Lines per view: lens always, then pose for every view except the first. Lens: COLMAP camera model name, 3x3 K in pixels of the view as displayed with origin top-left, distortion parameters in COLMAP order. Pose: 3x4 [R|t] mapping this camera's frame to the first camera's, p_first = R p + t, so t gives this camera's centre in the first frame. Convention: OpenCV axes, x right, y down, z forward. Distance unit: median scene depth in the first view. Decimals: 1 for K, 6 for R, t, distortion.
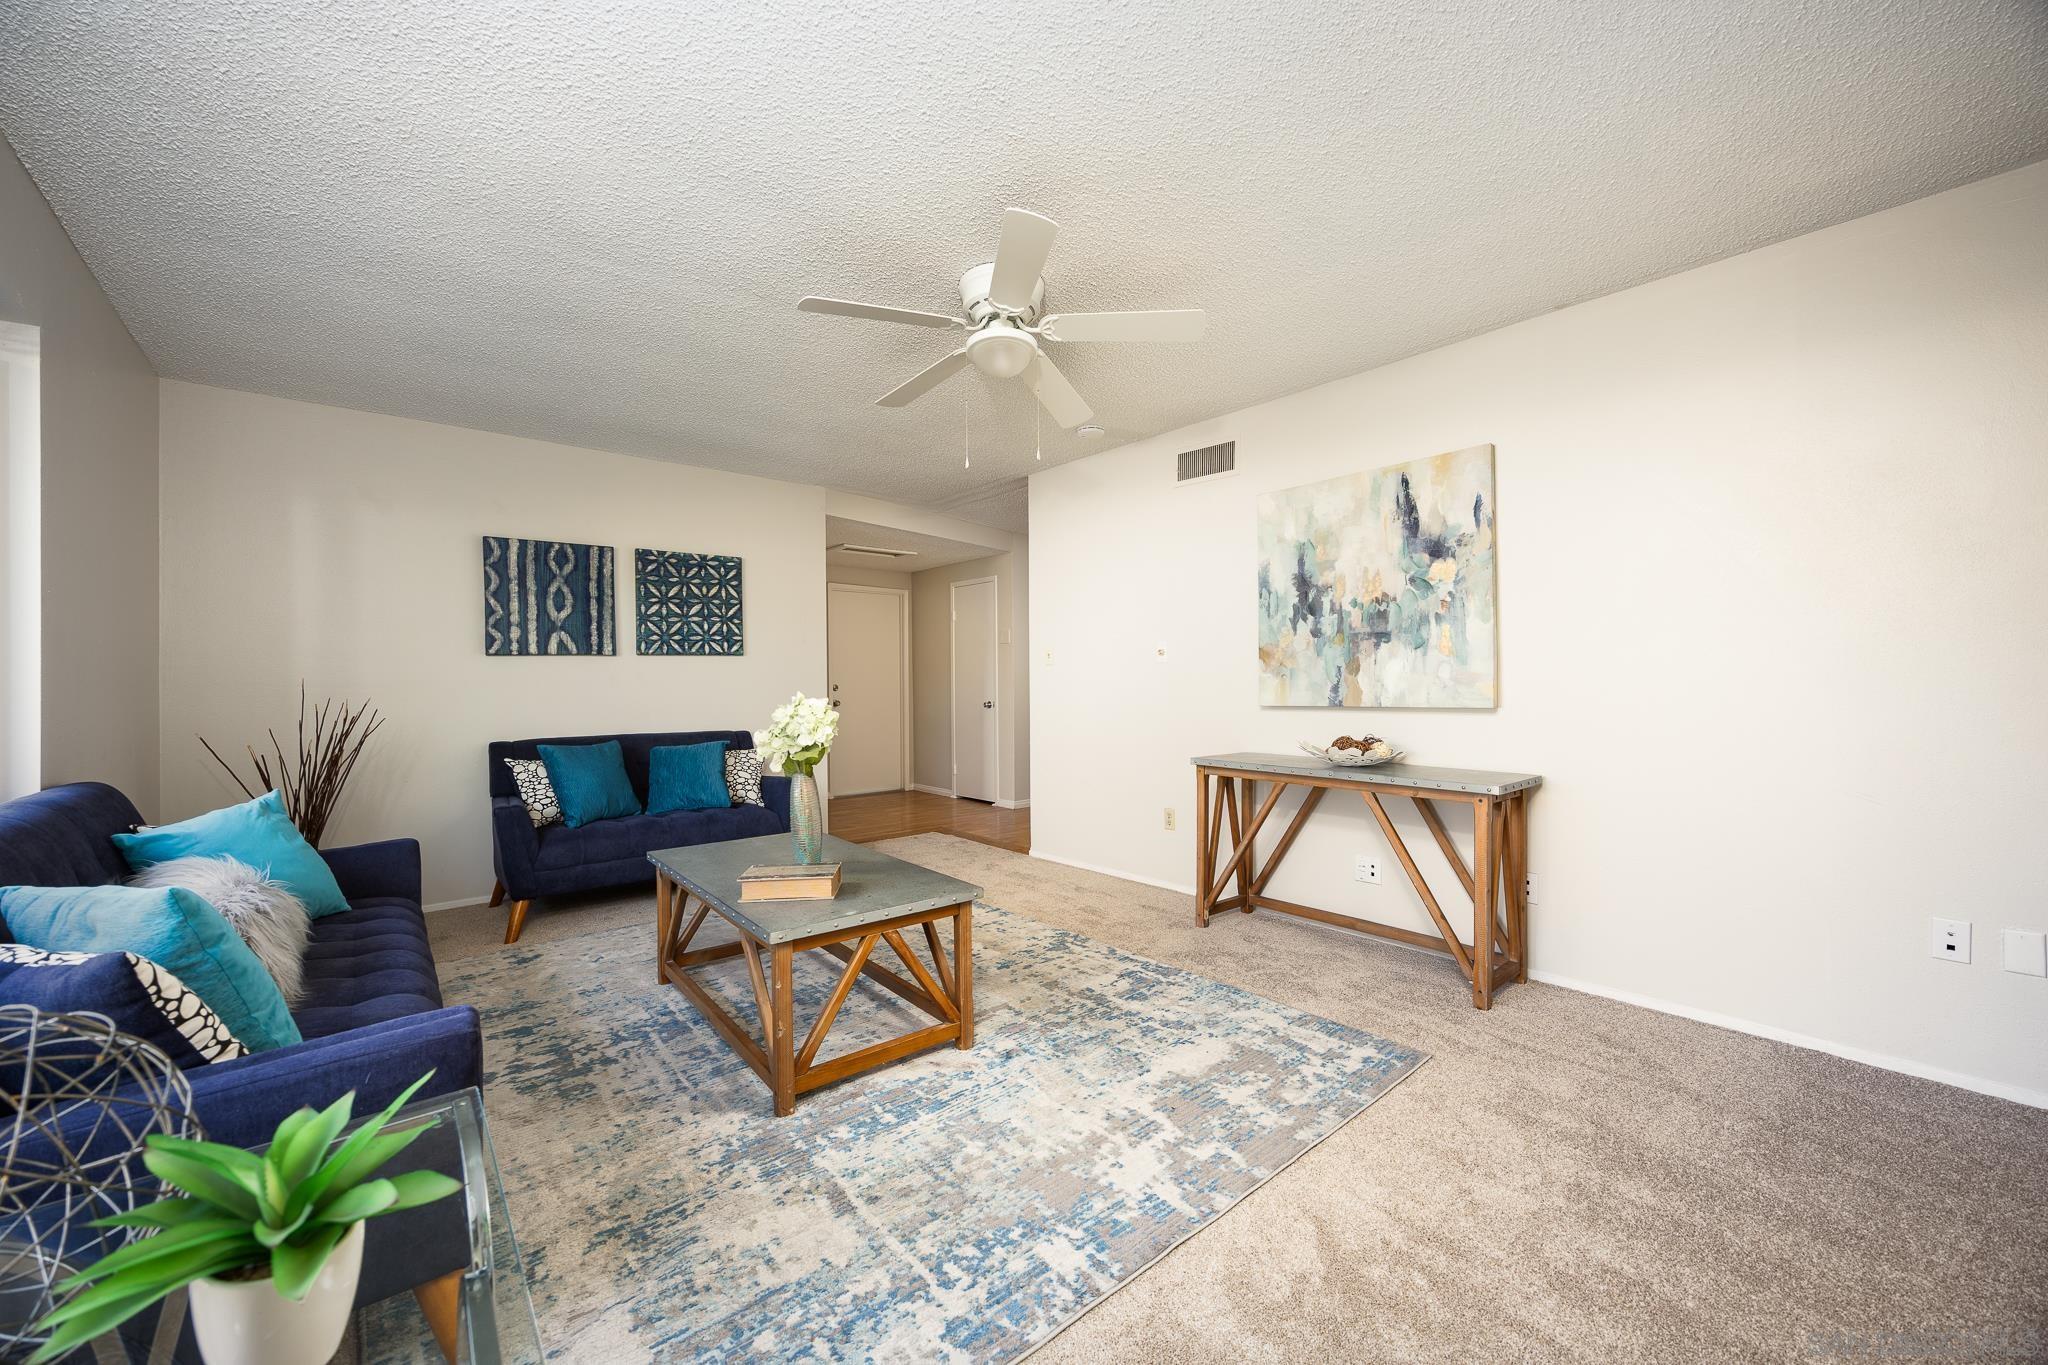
lens RADIAL K [[777.8, 0, 1025.4], [0, 777.8, 684.4], [0, 0, 1]] dist [0.001009, 0.000248]
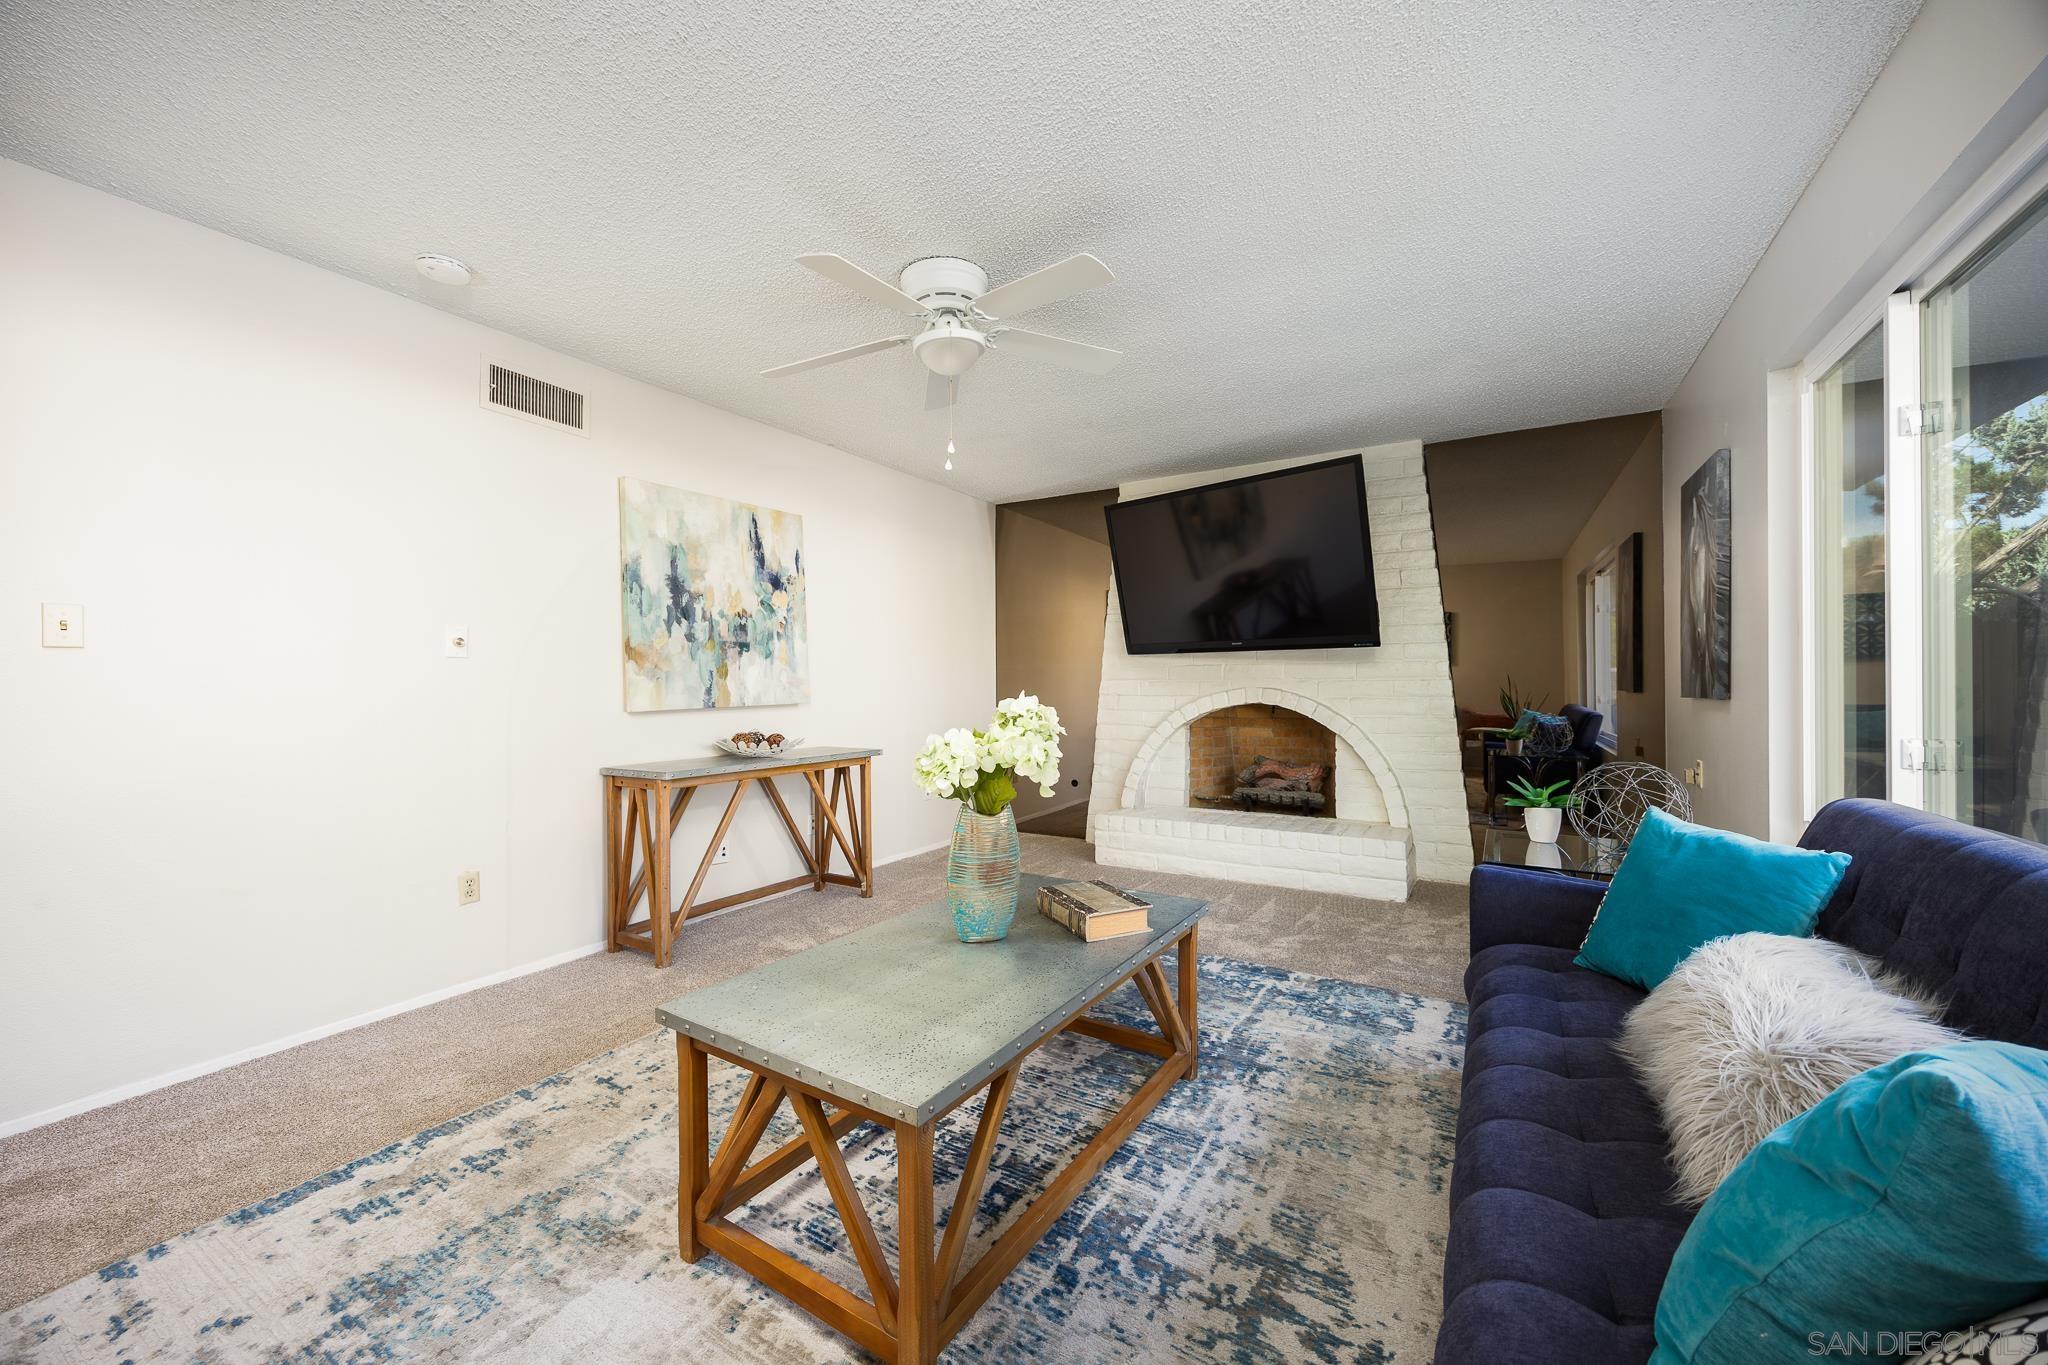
lens RADIAL K [[777.8, 0, 1025.0], [0, 777.8, 684.1], [0, 0, 1]] dist [0.001009, 0.000248]
pose [[-0.315985, 0.004172, 0.948755, -0.807210], [0.011480, 0.999934, -0.000574, 0.001210], [-0.948695, 0.010710, -0.316012, 0.988347]]
